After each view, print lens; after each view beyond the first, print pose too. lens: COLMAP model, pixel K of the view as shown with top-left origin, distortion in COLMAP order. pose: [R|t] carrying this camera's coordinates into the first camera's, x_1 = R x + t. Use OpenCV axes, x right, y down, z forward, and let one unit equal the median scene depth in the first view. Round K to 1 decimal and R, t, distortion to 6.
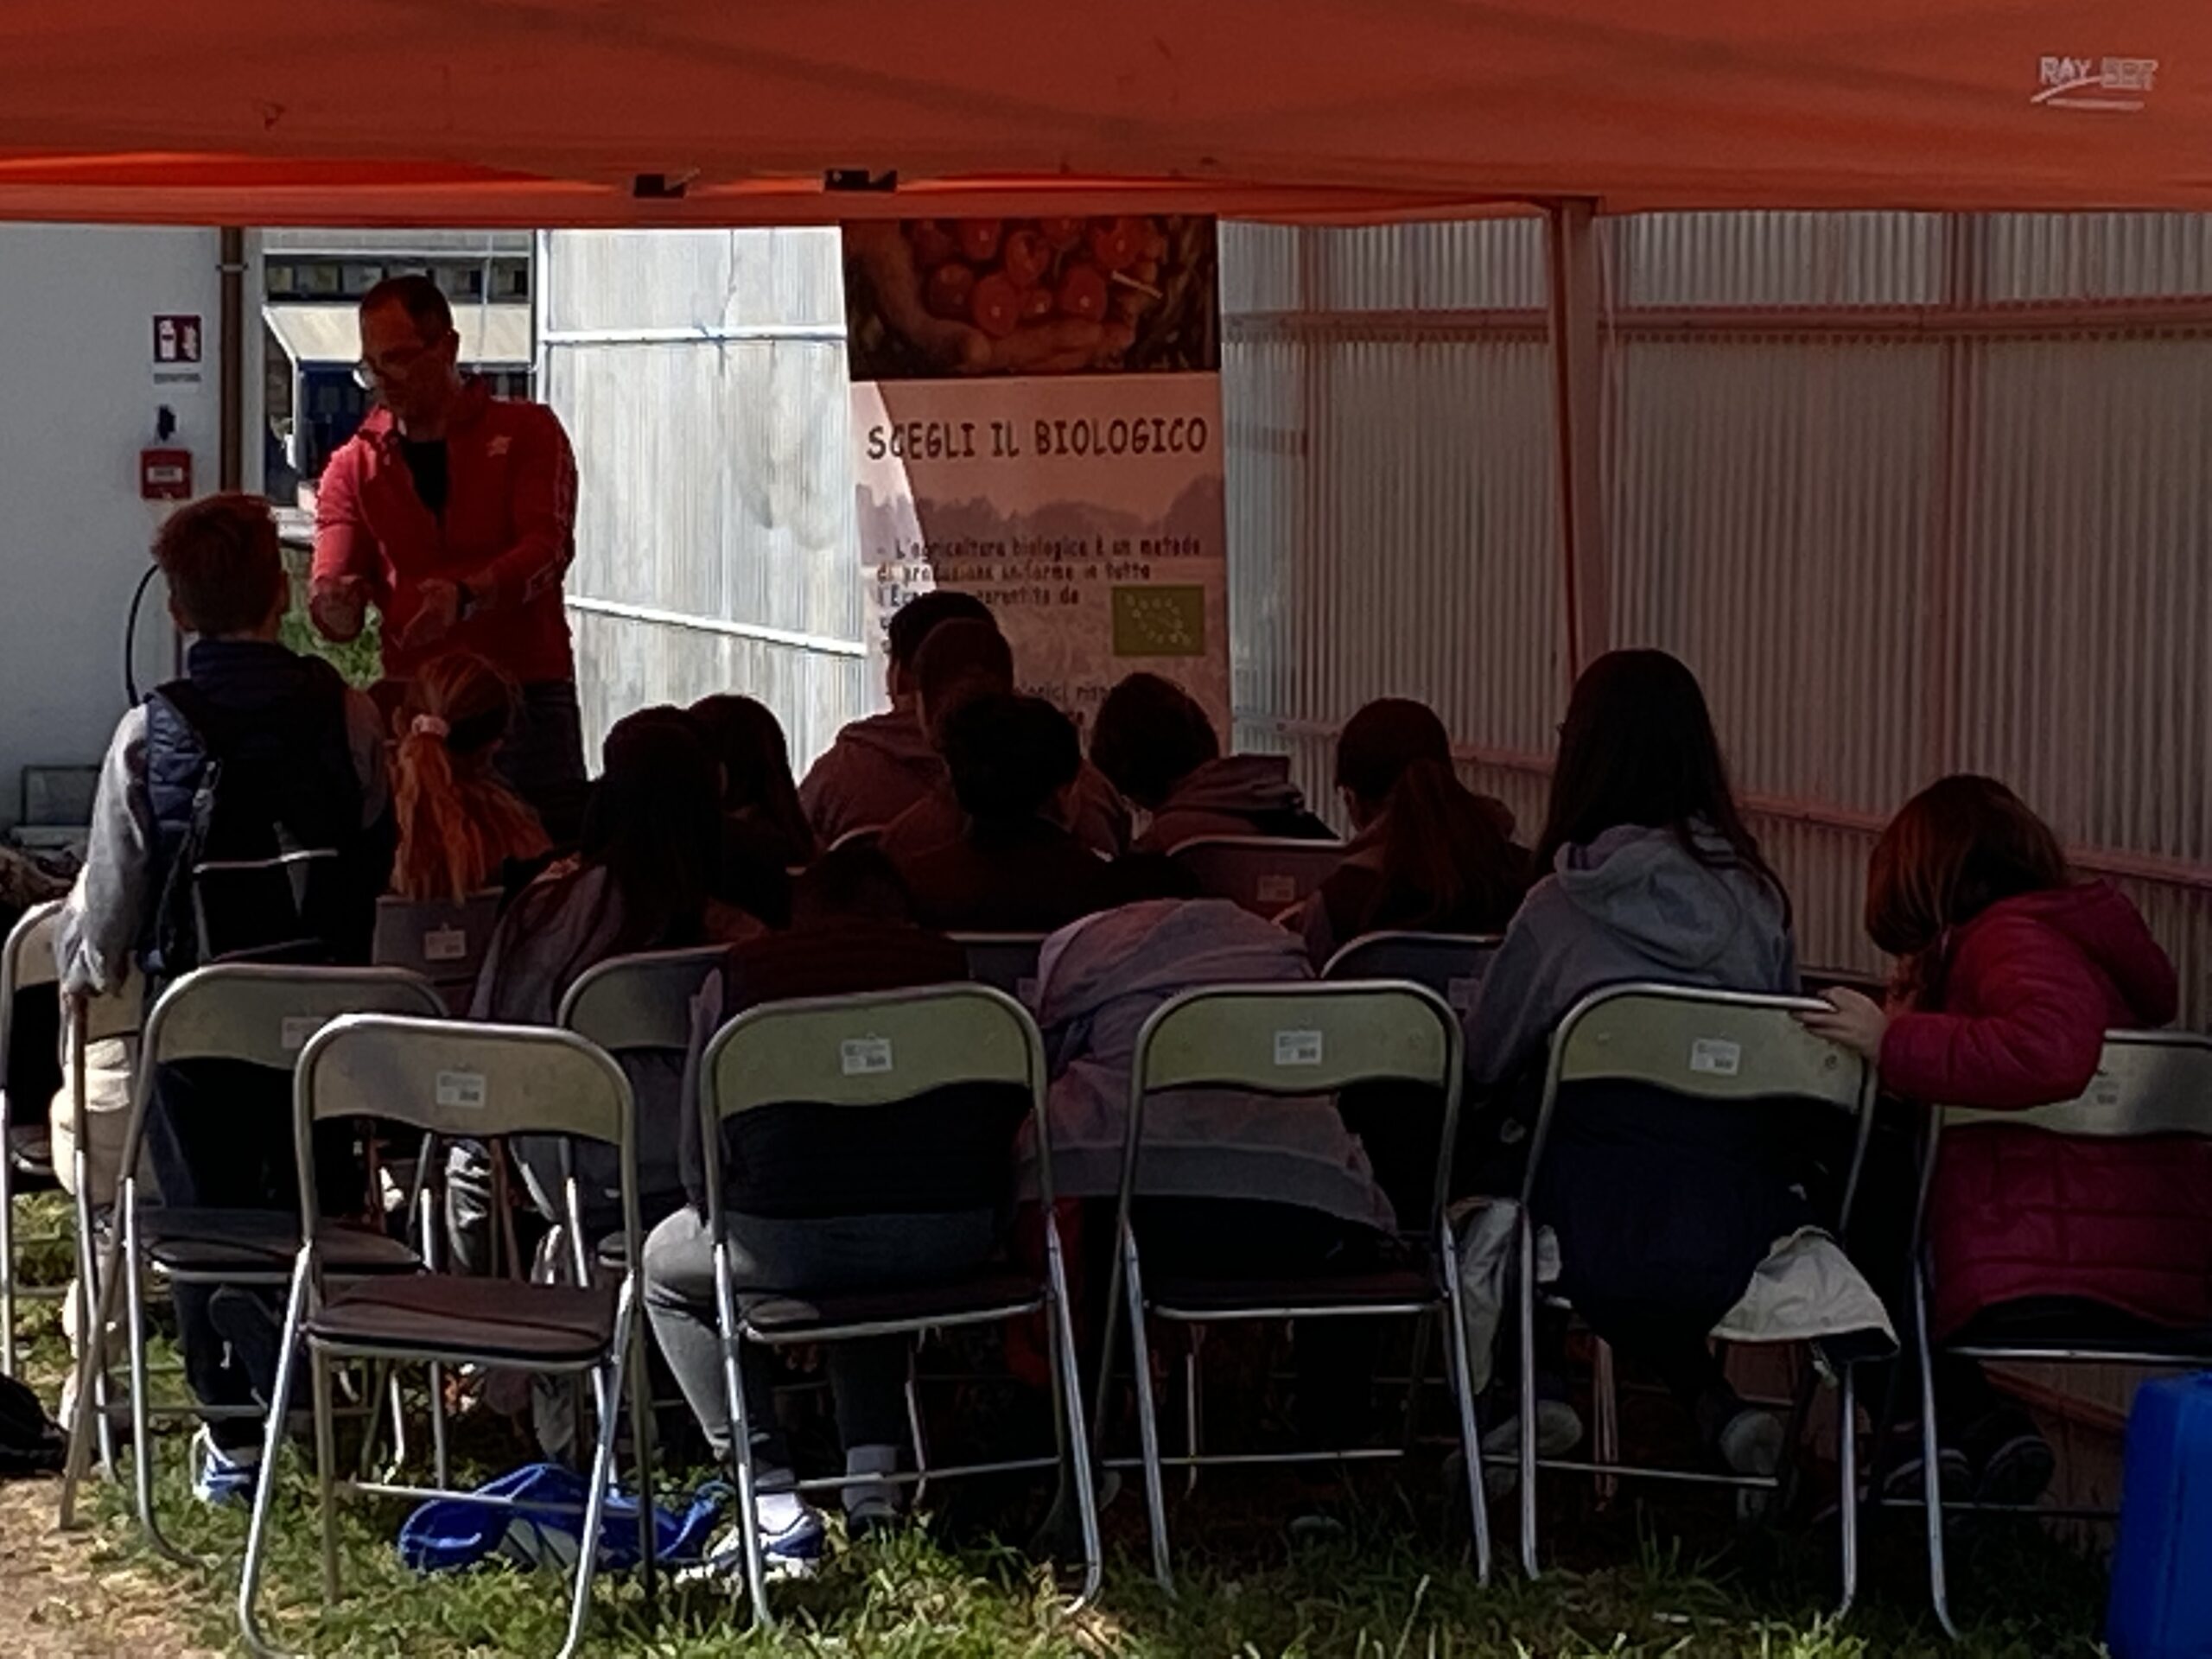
lens RADIAL K [[8394.4, 0, 1106.0], [0, 8394.4, 829.5], [0, 0, 1]] dist [-0.890154, 0.544381]
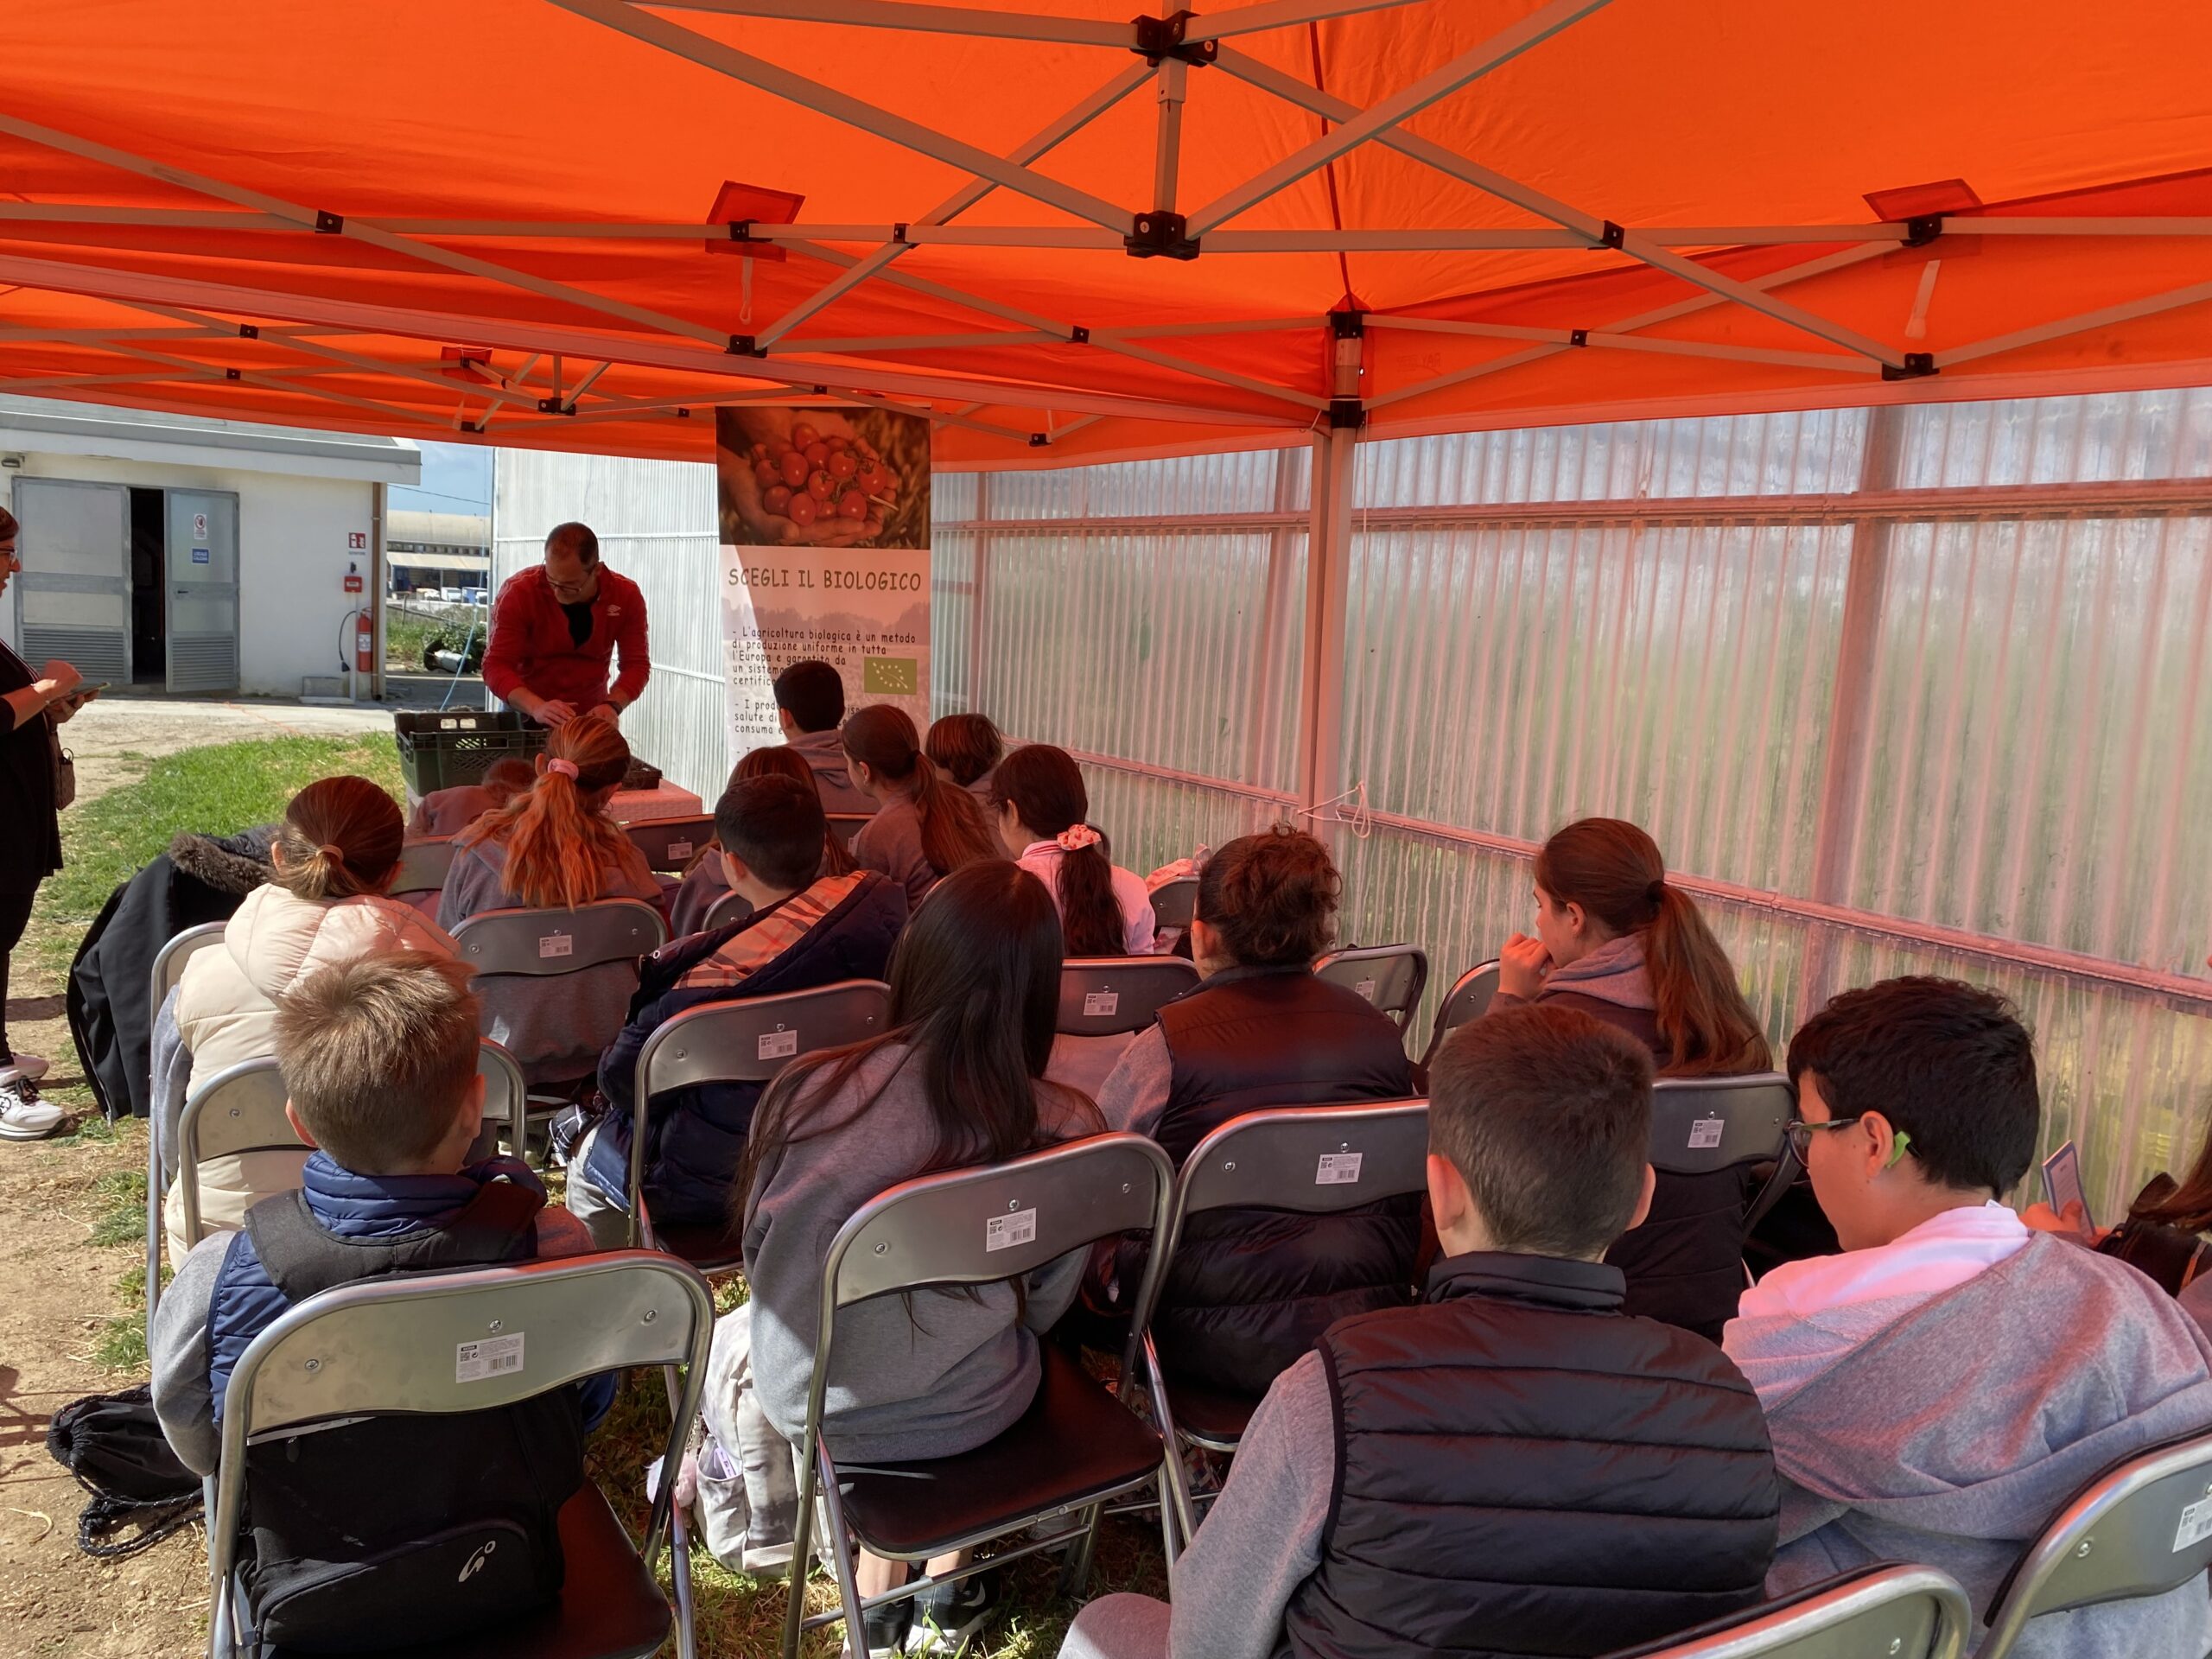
lens RADIAL K [[1698.0, 0, 1177.0], [0, 1698.0, 831.5], [0, 0, 1]] dist [0.039274, -0.119487]
pose [[0.940203, 0.008374, 0.340512, -0.066334], [-0.037177, 0.996248, 0.078152, -0.022047], [-0.338580, -0.086138, 0.936987, 0.594404]]
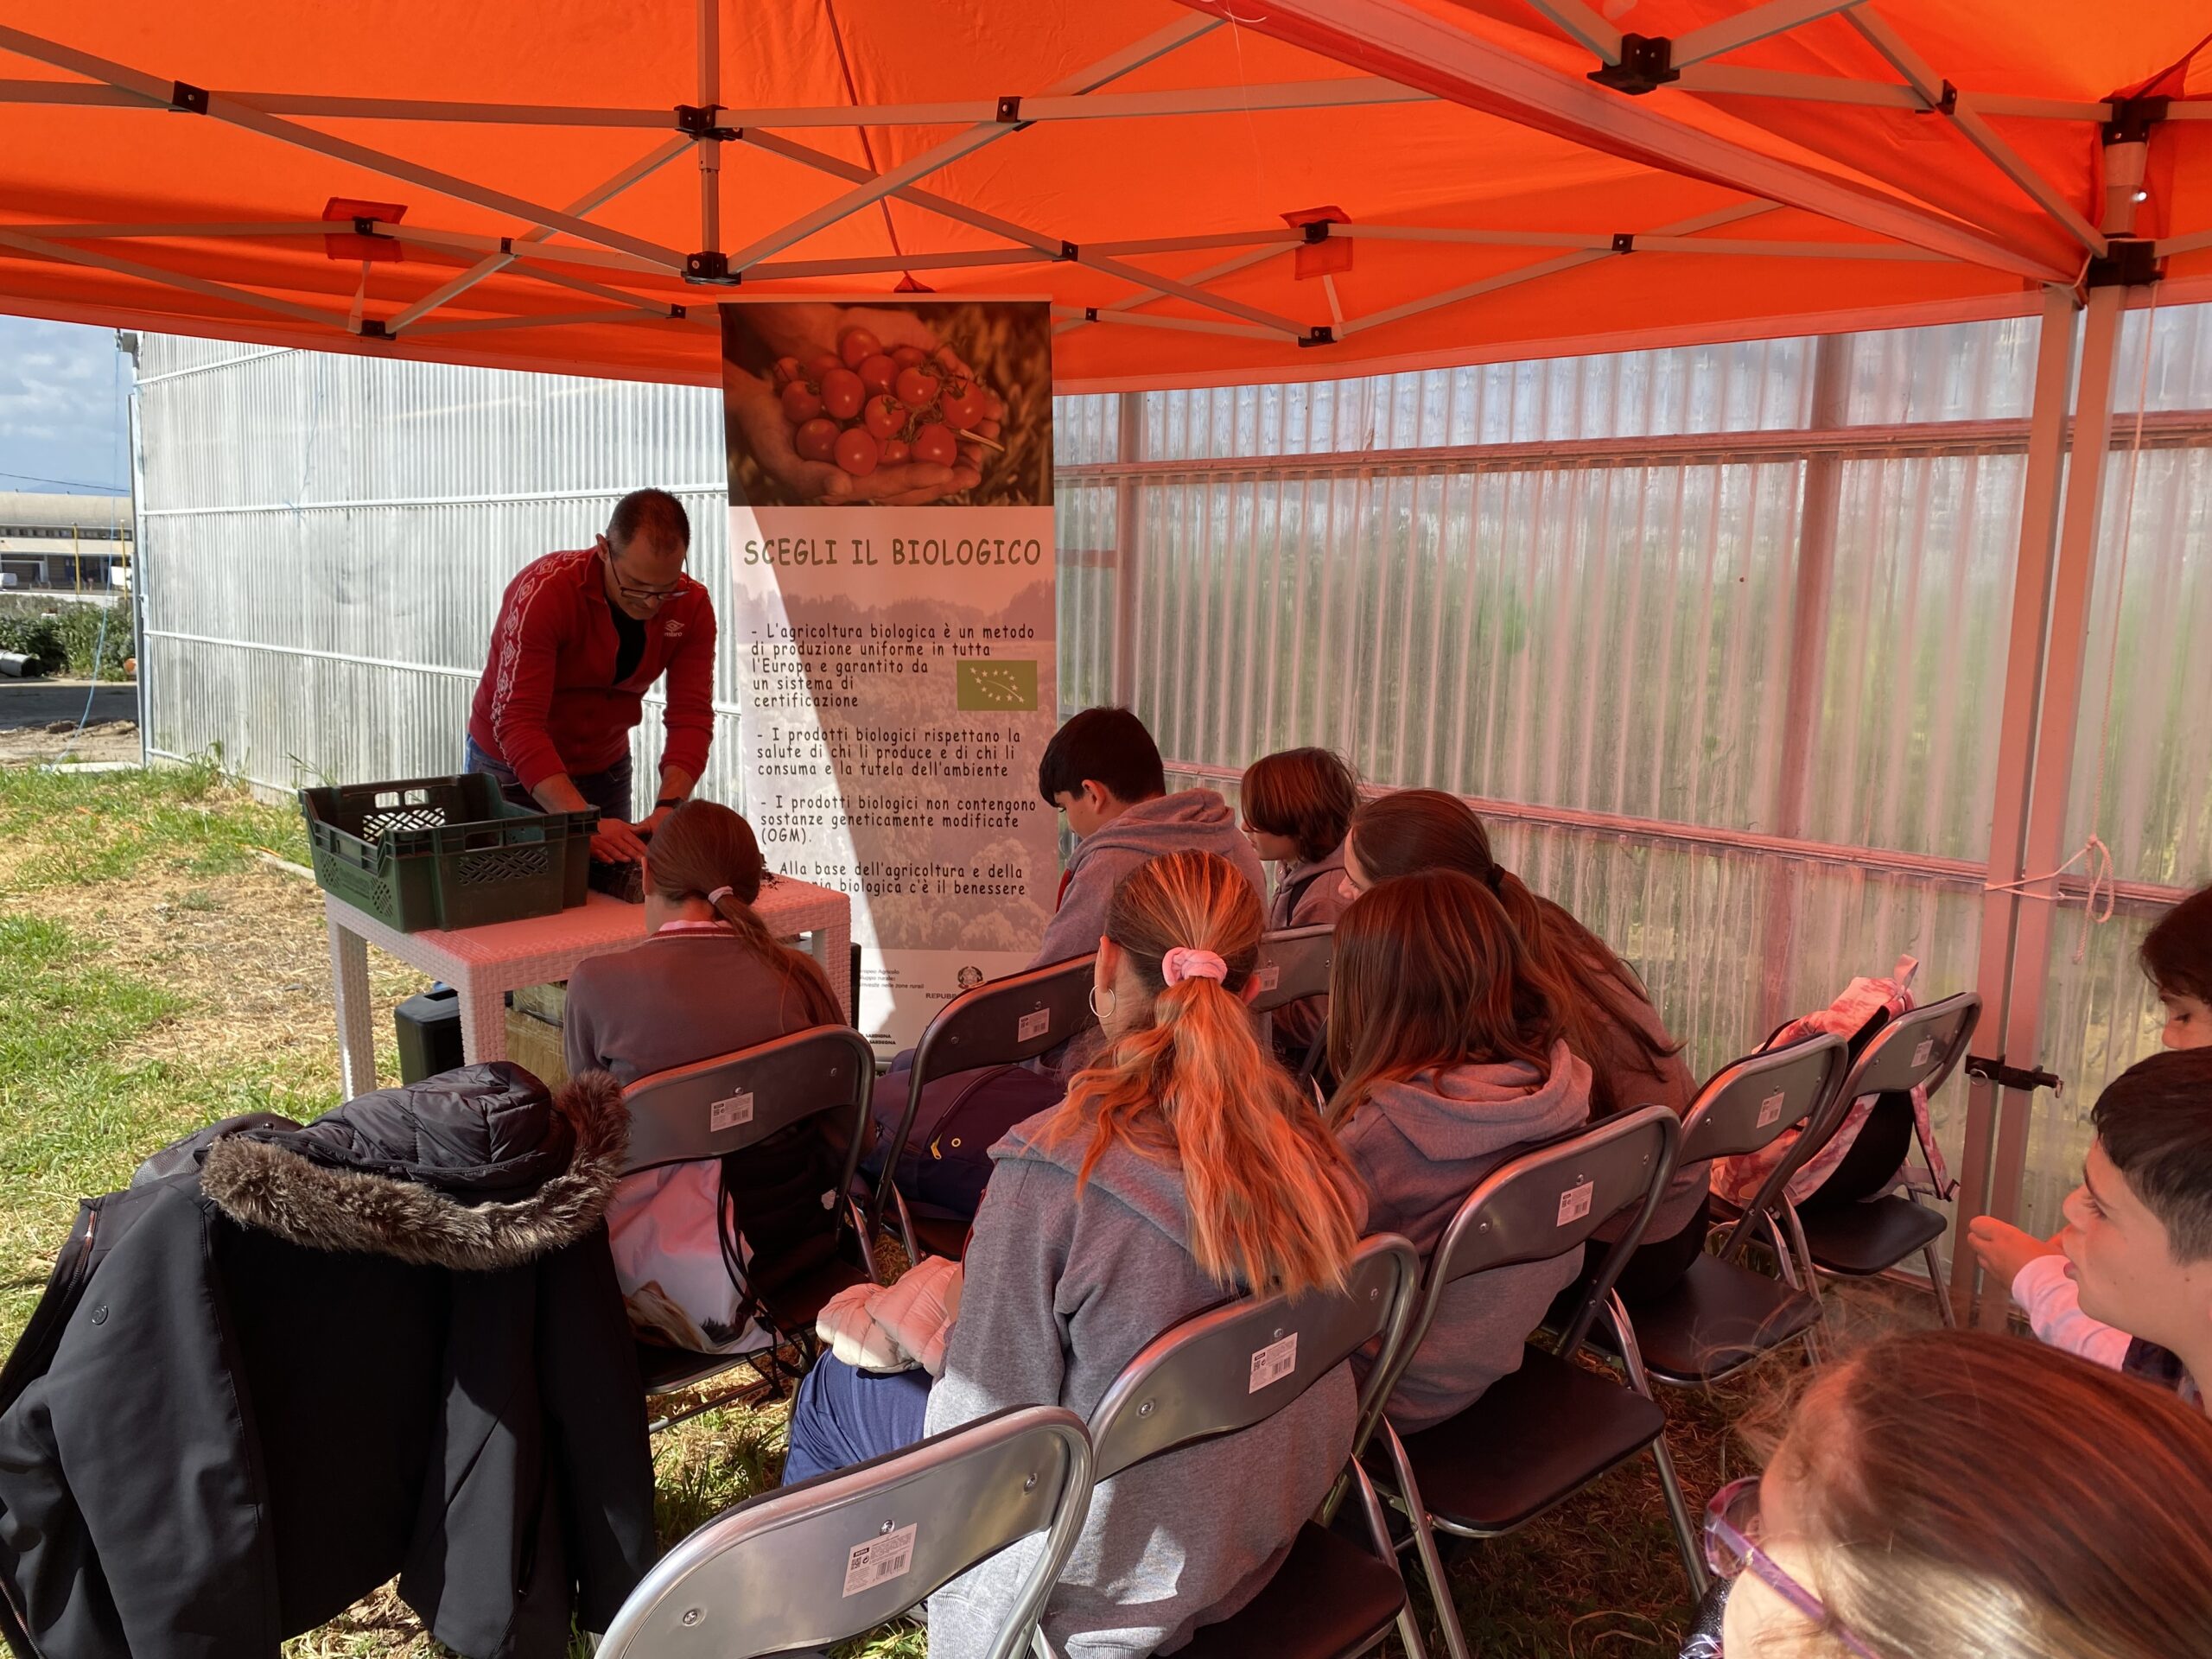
lens RADIAL K [[1646.0, 0, 1118.4], [0, 1646.0, 860.5], [0, 0, 1]] dist [-0.010474, -0.009399]
pose [[0.847986, -0.068503, 0.525573, -0.123405], [0.005788, 0.992750, 0.120055, -0.028664], [-0.529987, -0.098763, 0.842235, 0.749804]]
